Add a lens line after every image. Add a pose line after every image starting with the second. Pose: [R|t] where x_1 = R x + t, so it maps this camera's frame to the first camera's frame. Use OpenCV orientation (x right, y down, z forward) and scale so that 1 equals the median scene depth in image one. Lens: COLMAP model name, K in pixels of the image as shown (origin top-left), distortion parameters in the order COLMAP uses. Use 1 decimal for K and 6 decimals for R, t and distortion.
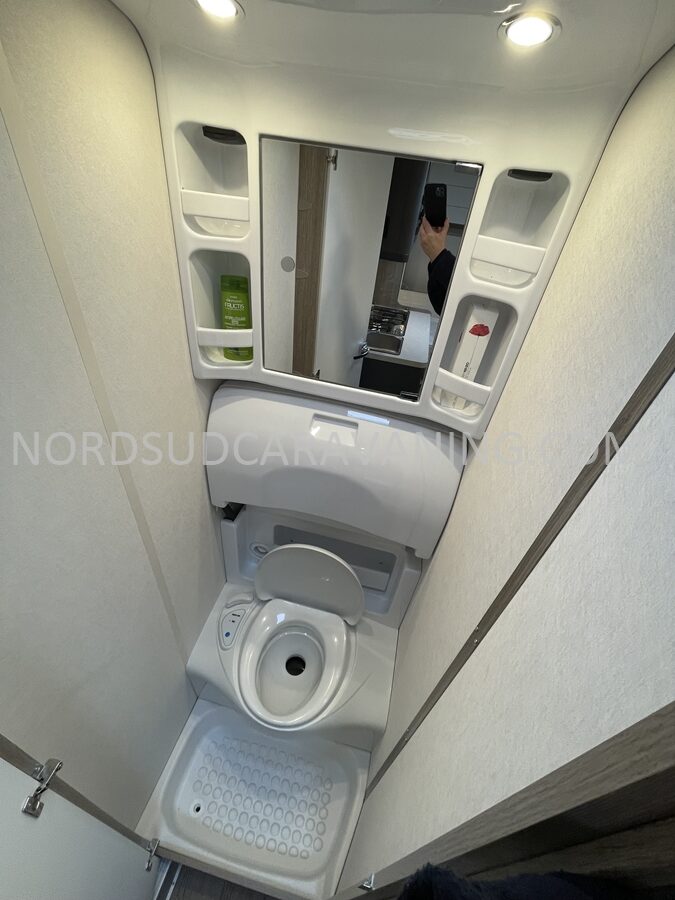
lens RADIAL K [[361.4, 0, 337.5], [0, 361.4, 450.0], [0, 0, 1]] dist [-0.005747, -0.000224]
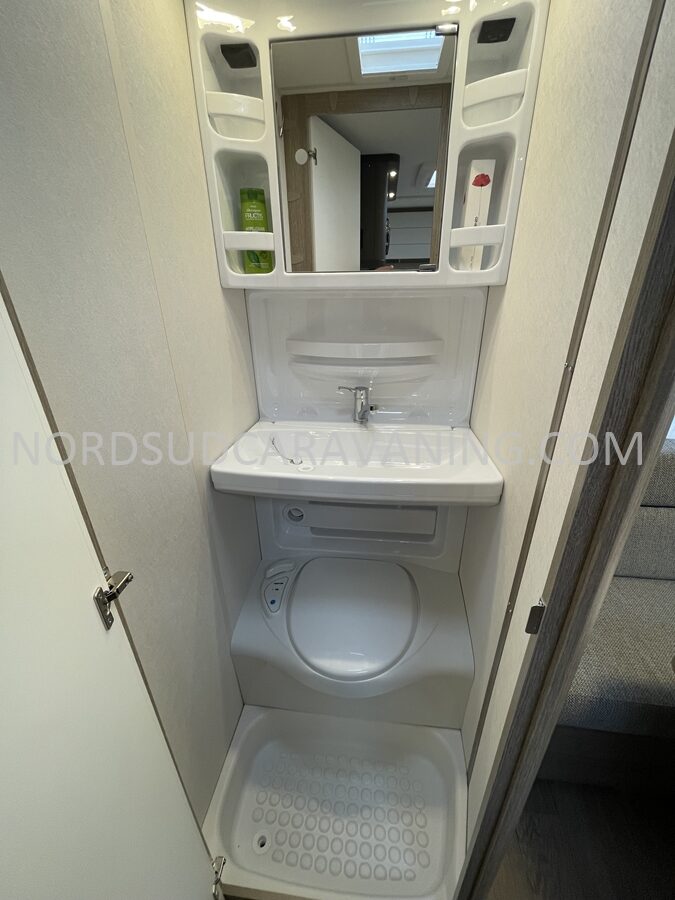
lens RADIAL K [[357.8, 0, 341.0], [0, 357.8, 449.5], [0, 0, 1]] dist [-0.001510, -0.000718]
pose [[0.986623, -0.156077, 0.047063, -0.201629], [0.162480, 0.964936, -0.206153, 0.587573], [-0.013237, 0.211042, 0.977387, 0.098654]]
